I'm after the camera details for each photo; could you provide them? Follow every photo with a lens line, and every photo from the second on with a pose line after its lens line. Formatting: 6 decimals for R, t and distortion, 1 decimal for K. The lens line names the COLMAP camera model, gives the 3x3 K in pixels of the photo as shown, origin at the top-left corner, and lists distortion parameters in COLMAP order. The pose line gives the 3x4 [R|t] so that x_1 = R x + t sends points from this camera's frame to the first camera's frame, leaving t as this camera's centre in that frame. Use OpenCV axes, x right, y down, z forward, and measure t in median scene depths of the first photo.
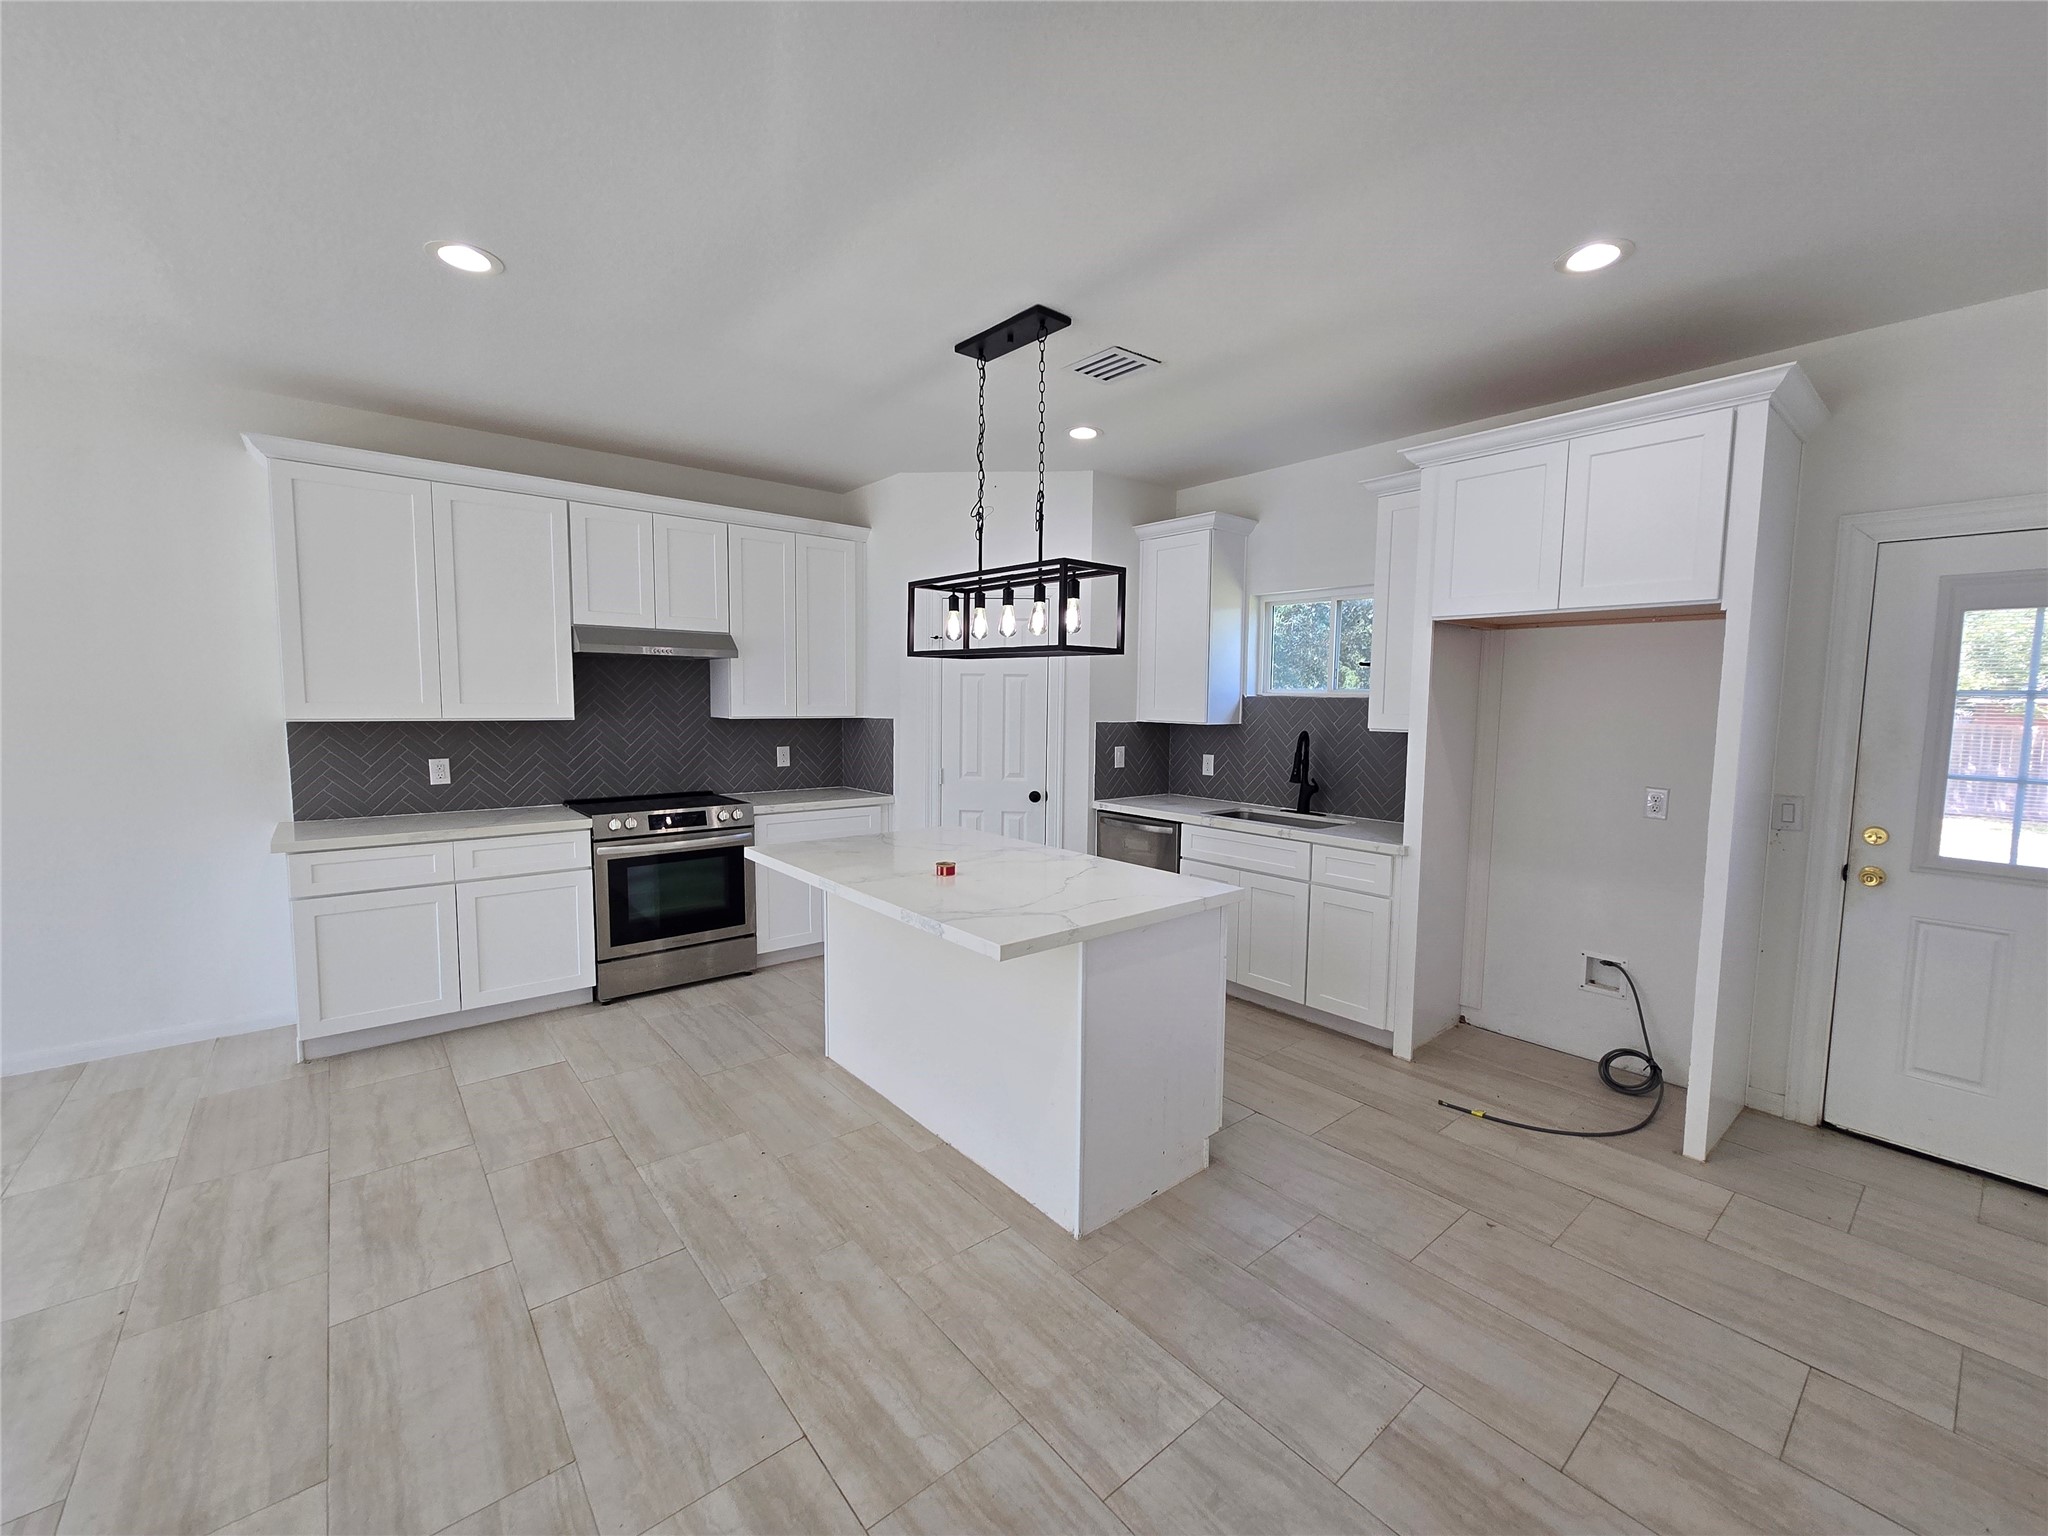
lens RADIAL K [[847.2, 0, 1039.8], [0, 847.2, 758.7], [0, 0, 1]] dist [0.007720, -0.002285]
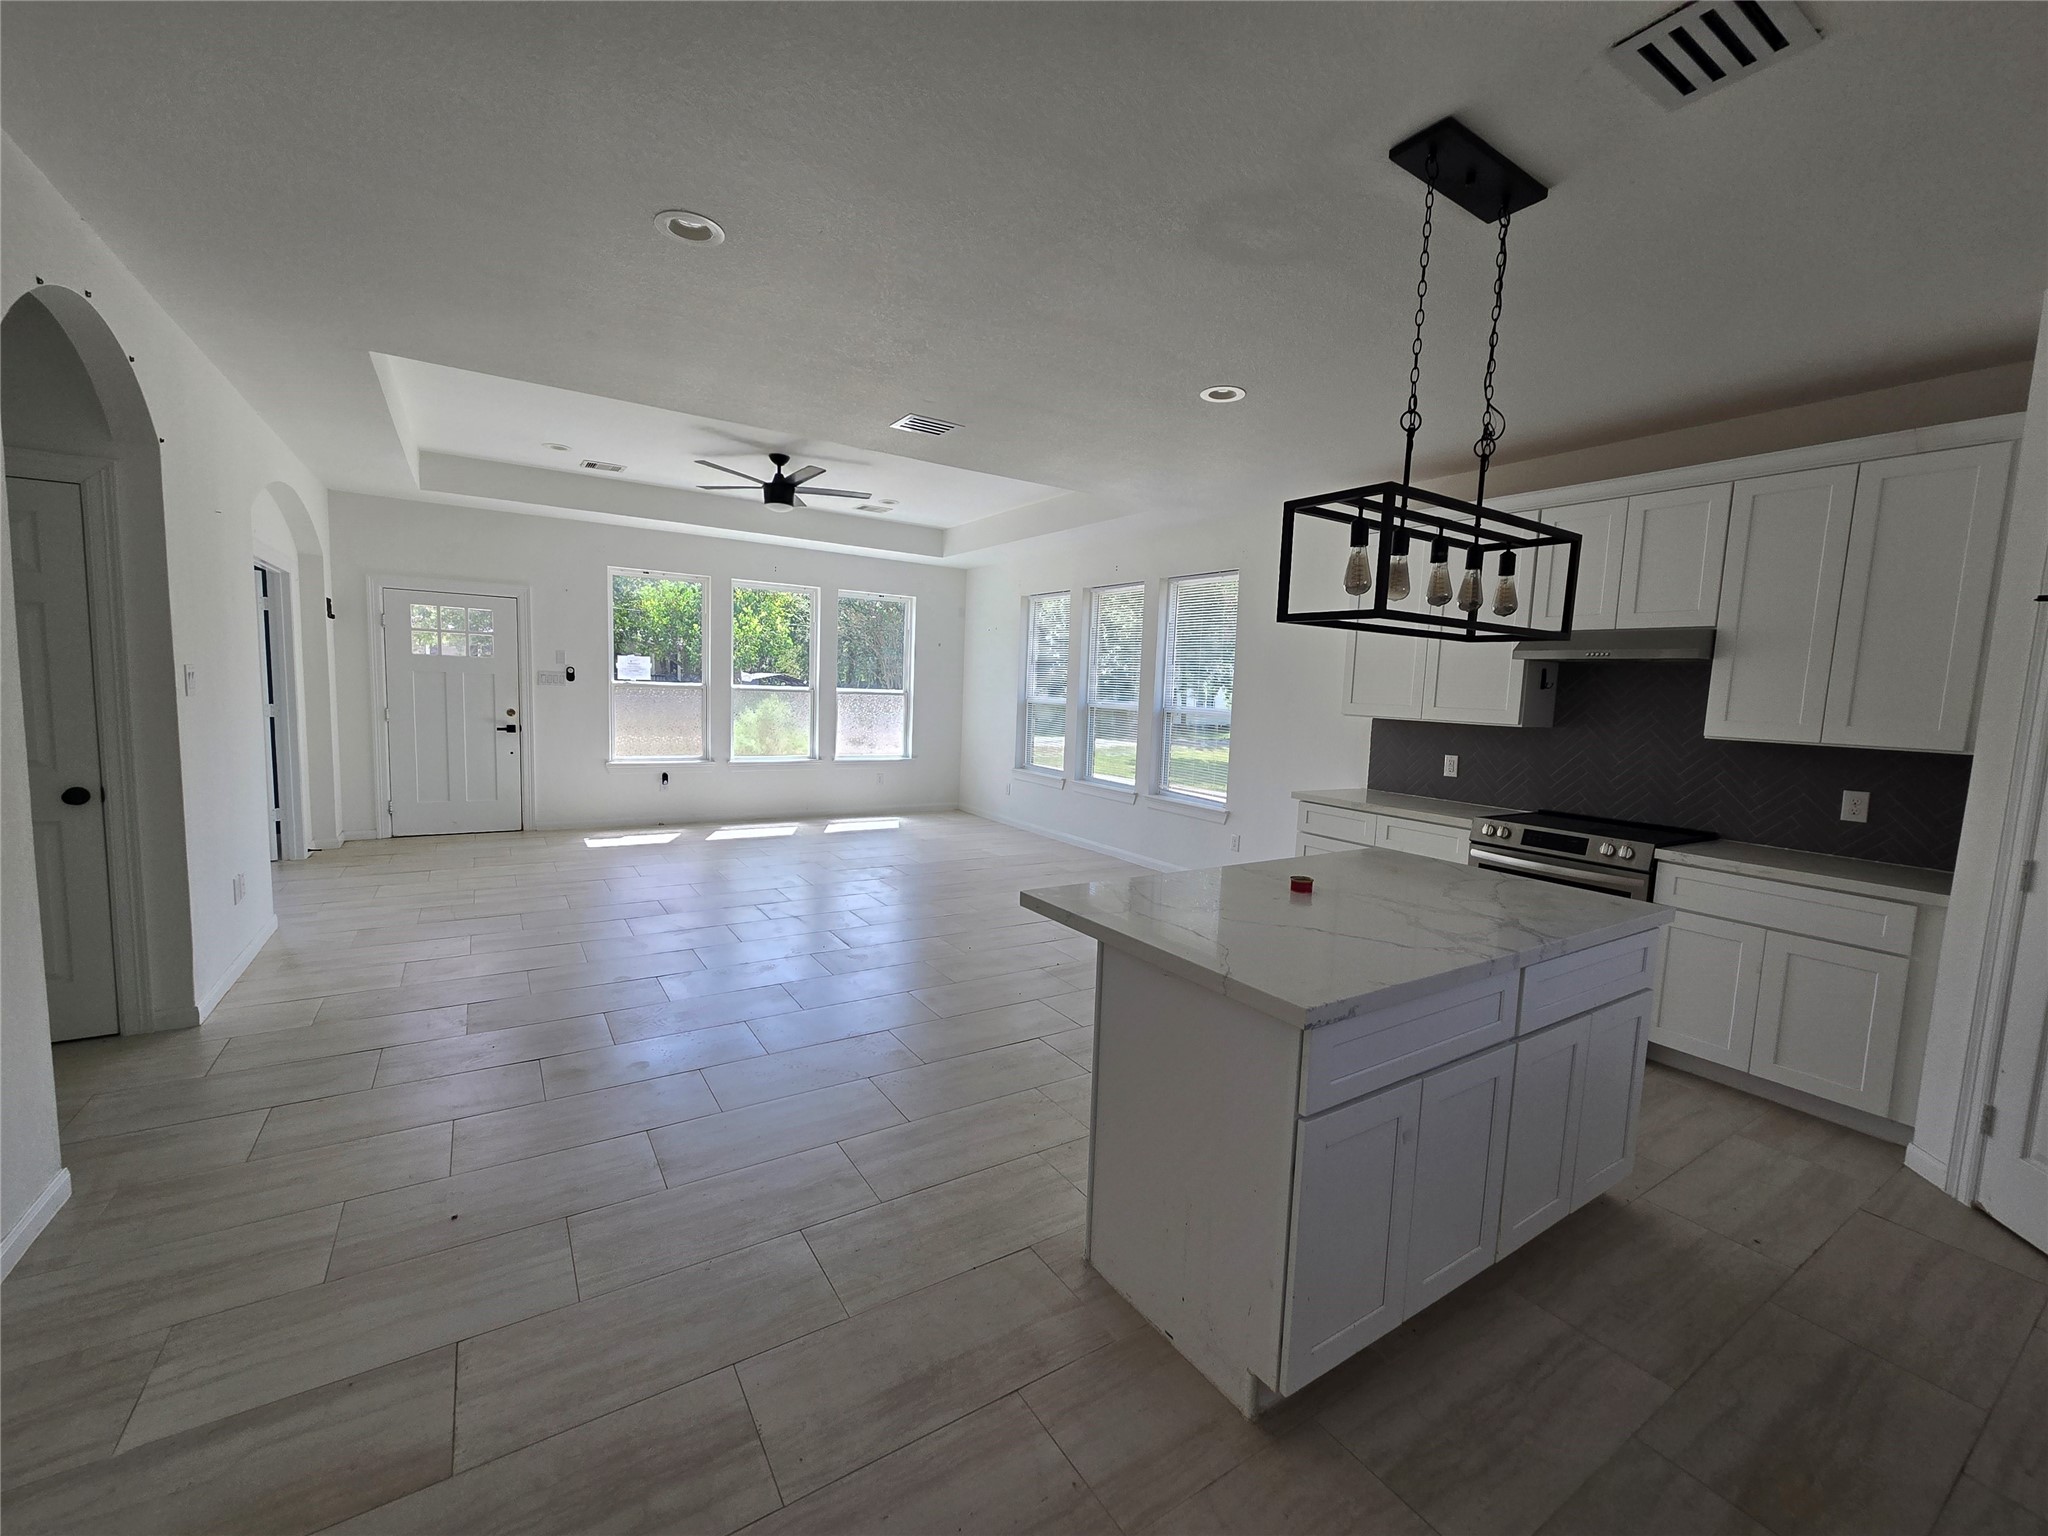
lens RADIAL K [[847.2, 0, 1039.1], [0, 847.2, 777.3], [0, 0, 1]] dist [0.007720, -0.002285]
pose [[-0.110119, 0.090587, -0.989782, 0.524490], [-0.117208, 0.987706, 0.103437, -0.024078], [0.986983, 0.127401, -0.098148, 0.555152]]
